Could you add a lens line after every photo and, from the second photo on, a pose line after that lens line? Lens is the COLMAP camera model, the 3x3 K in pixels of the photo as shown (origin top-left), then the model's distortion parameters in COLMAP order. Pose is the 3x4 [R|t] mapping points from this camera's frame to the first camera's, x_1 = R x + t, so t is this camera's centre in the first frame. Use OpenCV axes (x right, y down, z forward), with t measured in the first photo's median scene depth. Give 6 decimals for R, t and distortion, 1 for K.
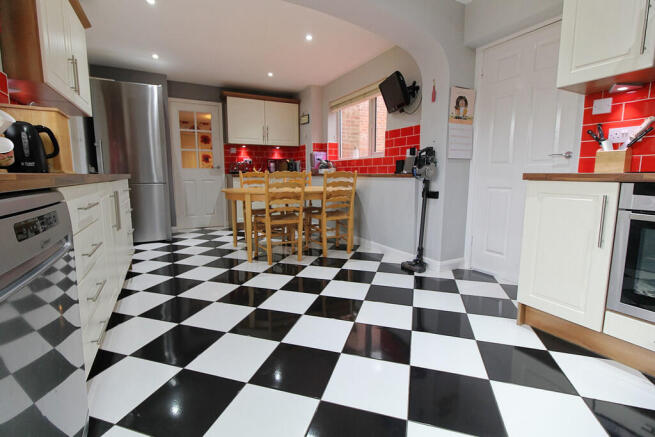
lens RADIAL K [[297.3, 0, 322.5], [0, 297.3, 211.0], [0, 0, 1]] dist [0.000014, -0.000263]
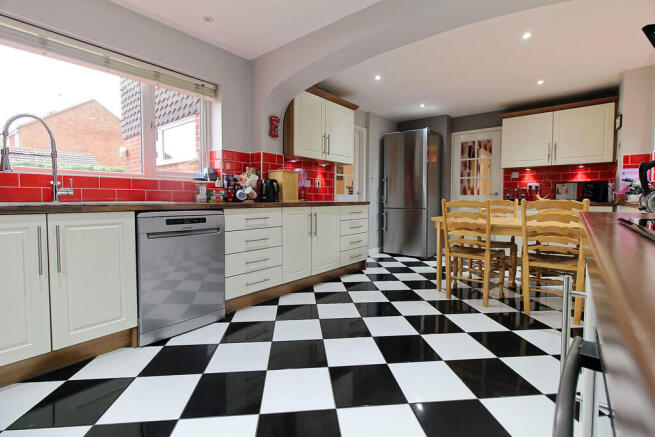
lens RADIAL K [[297.3, 0, 322.5], [0, 297.3, 211.0], [0, 0, 1]] dist [0.000014, -0.000263]
pose [[0.391586, 0.038557, -0.919333, 0.325867], [-0.115528, 0.993276, -0.007550, -0.025710], [0.912860, 0.109165, 0.393407, 0.148888]]
